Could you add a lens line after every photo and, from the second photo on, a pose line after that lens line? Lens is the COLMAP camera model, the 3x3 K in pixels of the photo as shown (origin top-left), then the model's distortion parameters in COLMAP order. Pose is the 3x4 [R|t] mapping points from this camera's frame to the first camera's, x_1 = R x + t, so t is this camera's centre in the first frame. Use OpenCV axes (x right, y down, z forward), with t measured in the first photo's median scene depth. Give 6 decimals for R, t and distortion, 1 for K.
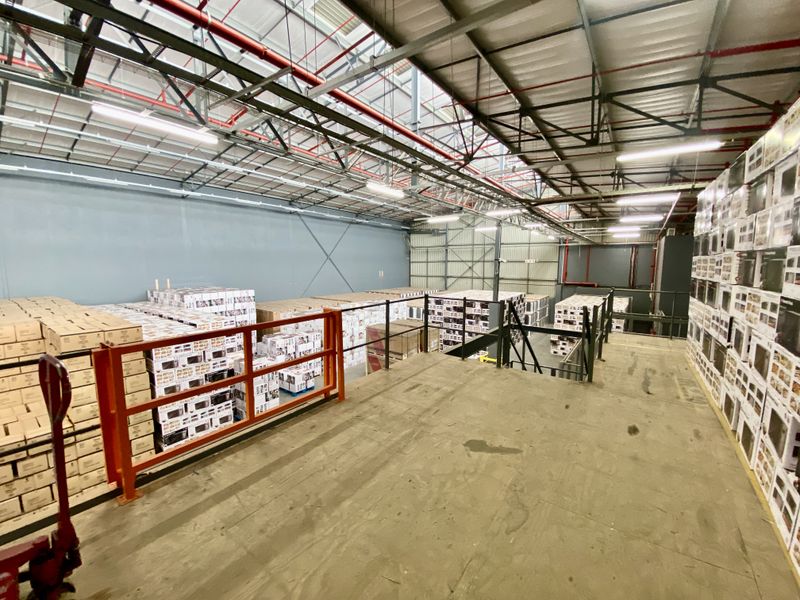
lens RADIAL K [[319.2, 0, 397.2], [0, 319.2, 298.7], [0, 0, 1]] dist [0.030858, -0.024361]
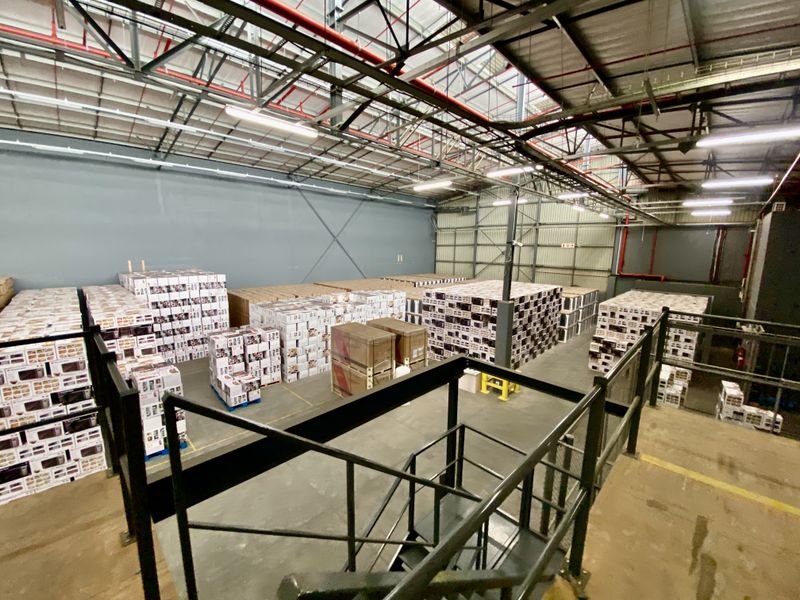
lens RADIAL K [[322.4, 0, 398.8], [0, 322.4, 298.8], [0, 0, 1]] dist [0.024654, -0.019905]
pose [[0.989653, 0.036260, -0.138822, 0.117965], [-0.029242, 0.998205, 0.052263, -0.018017], [0.140468, -0.047663, 0.988937, 0.161852]]
